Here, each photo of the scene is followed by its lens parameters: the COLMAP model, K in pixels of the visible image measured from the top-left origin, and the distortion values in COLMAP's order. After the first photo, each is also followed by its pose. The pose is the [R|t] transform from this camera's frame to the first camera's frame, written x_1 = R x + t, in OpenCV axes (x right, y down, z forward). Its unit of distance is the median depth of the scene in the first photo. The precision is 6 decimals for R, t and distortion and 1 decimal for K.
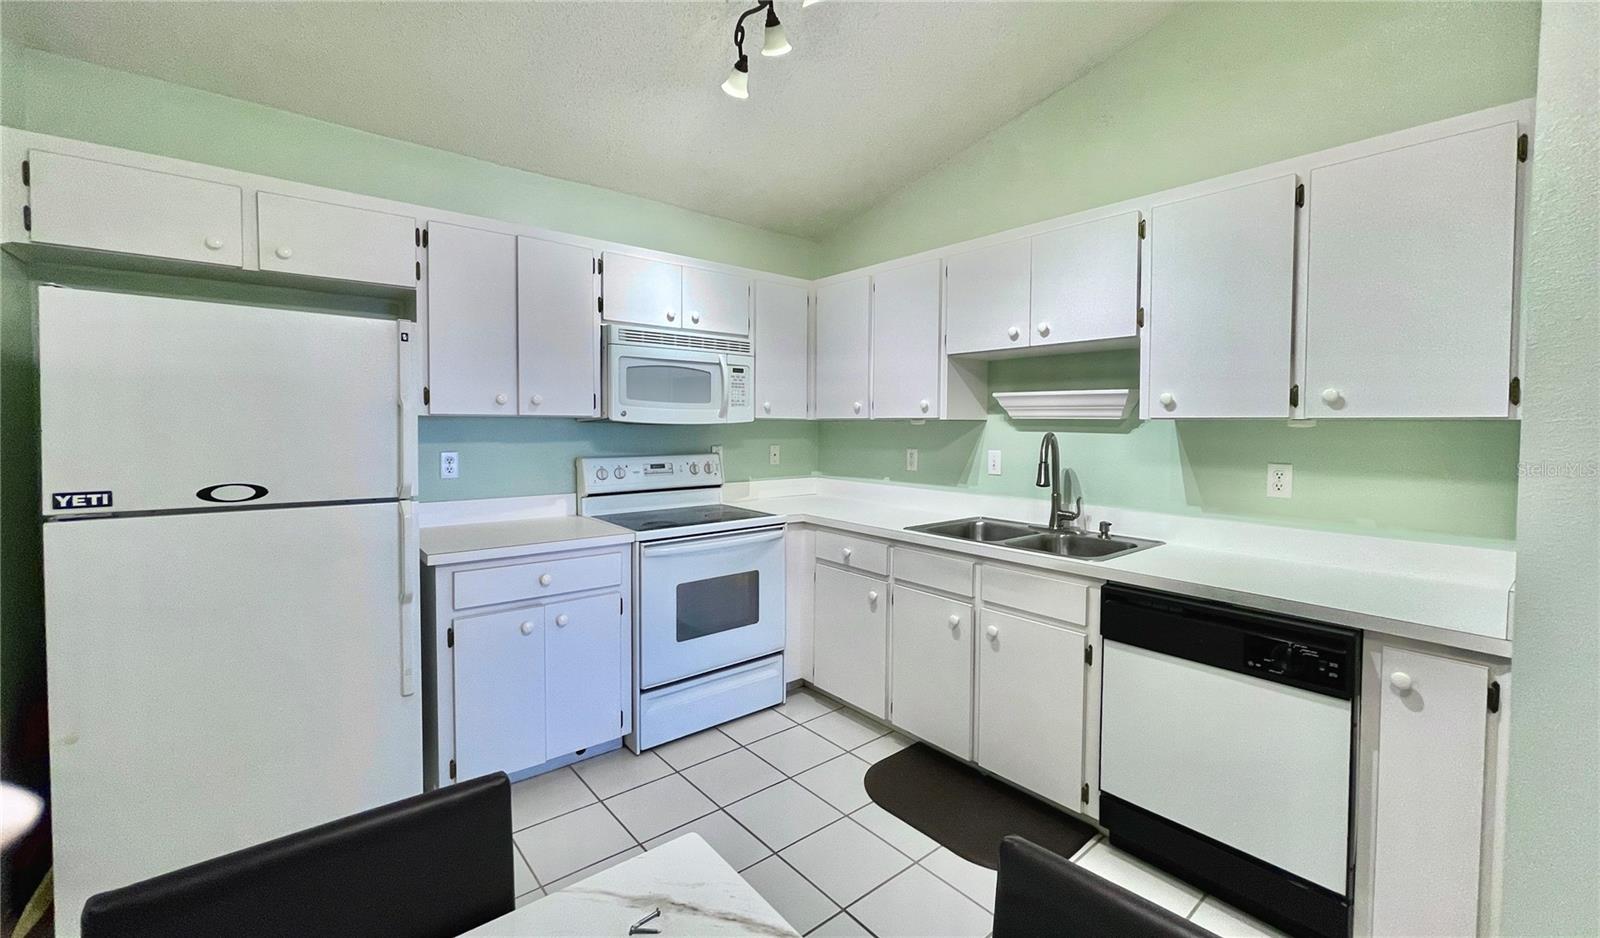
lens RADIAL K [[648.3, 0, 792.9], [0, 648.3, 443.3], [0, 0, 1]] dist [0.010420, 0.000294]
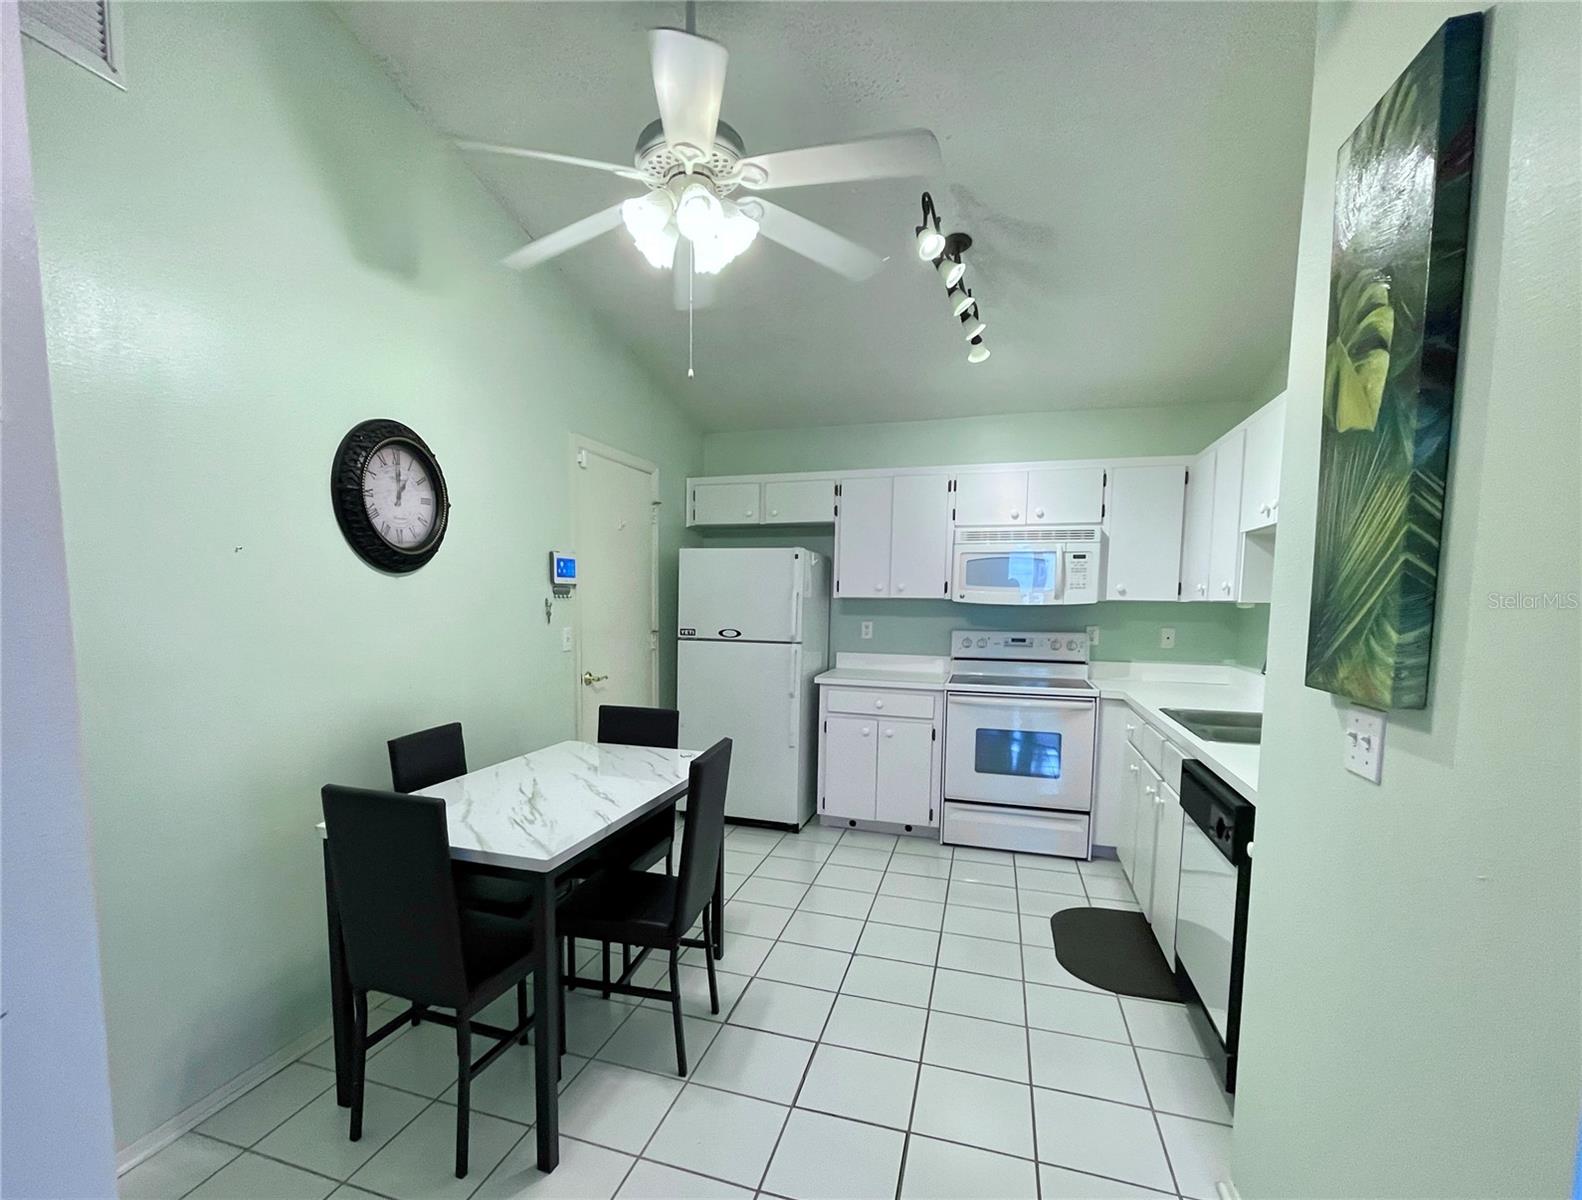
lens RADIAL K [[741.4, 0, 734.7], [0, 741.4, 660.8], [0, 0, 1]] dist [-0.001756, -0.000172]
pose [[0.521230, 0.072872, -0.850300, 0.800000], [-0.034532, 0.997333, 0.064305, 0.004114], [0.852717, -0.004155, 0.522356, -0.181466]]
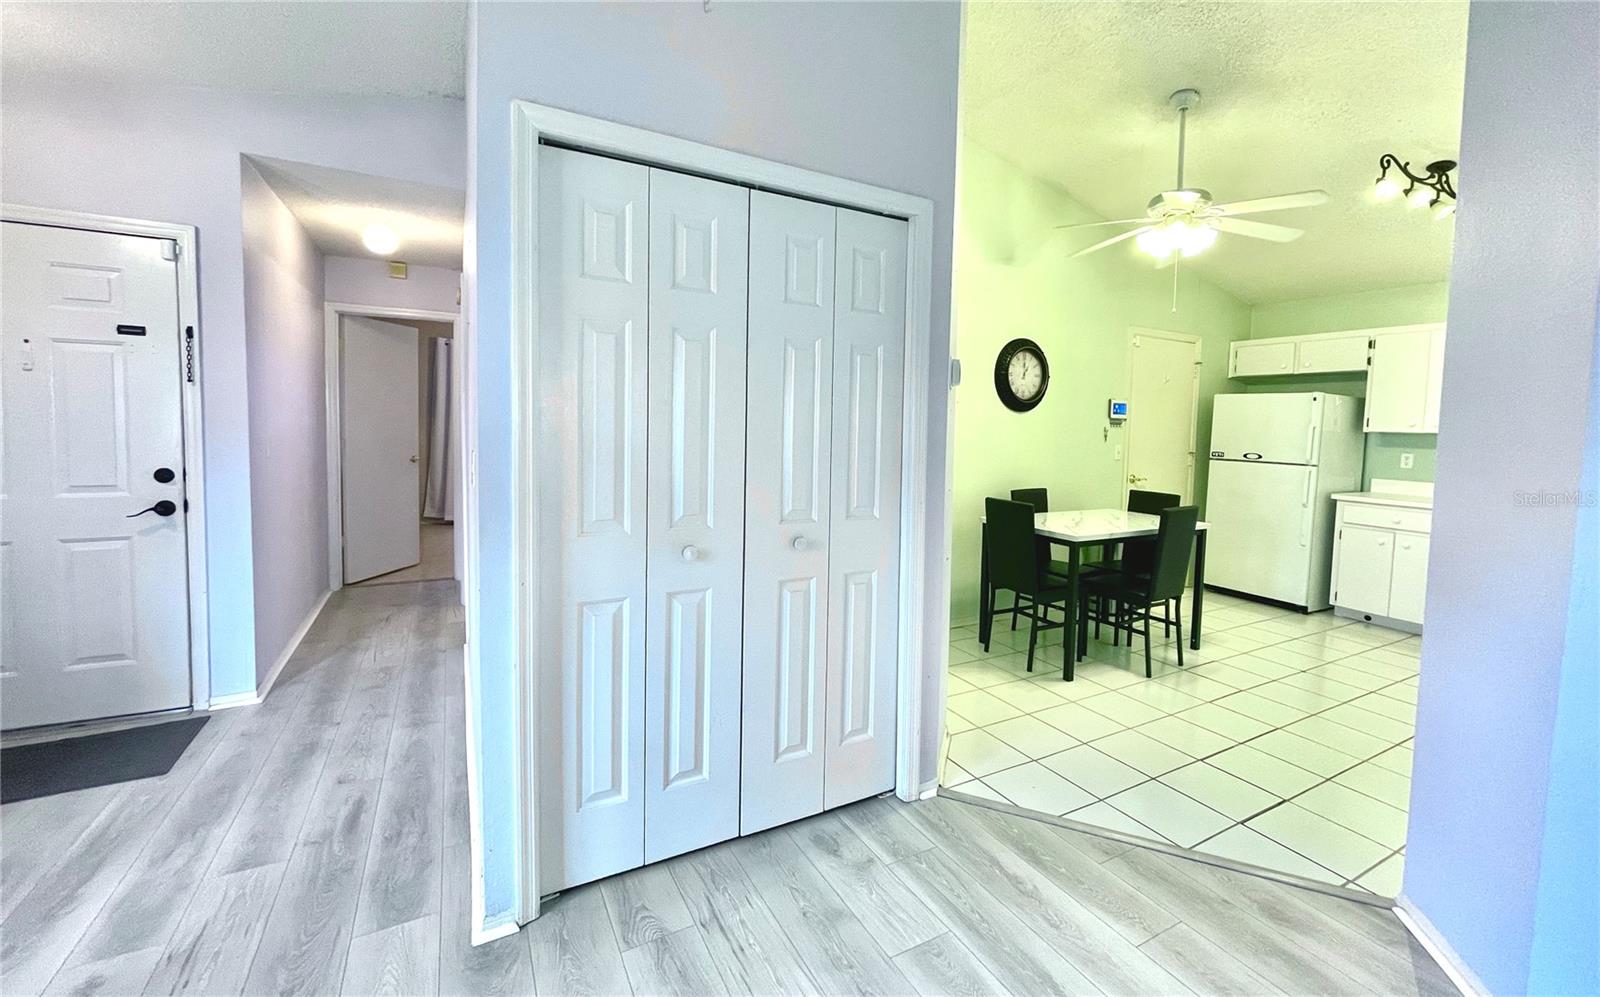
lens RADIAL K [[641.5, 0, 800.8], [0, 641.5, 459.8], [0, 0, 1]] dist [0.000869, 0.000163]
pose [[-0.196878, 0.043469, -0.979464, 1.510919], [-0.061213, 0.996523, 0.056531, 0.033031], [0.978515, 0.071086, -0.193533, -0.281509]]
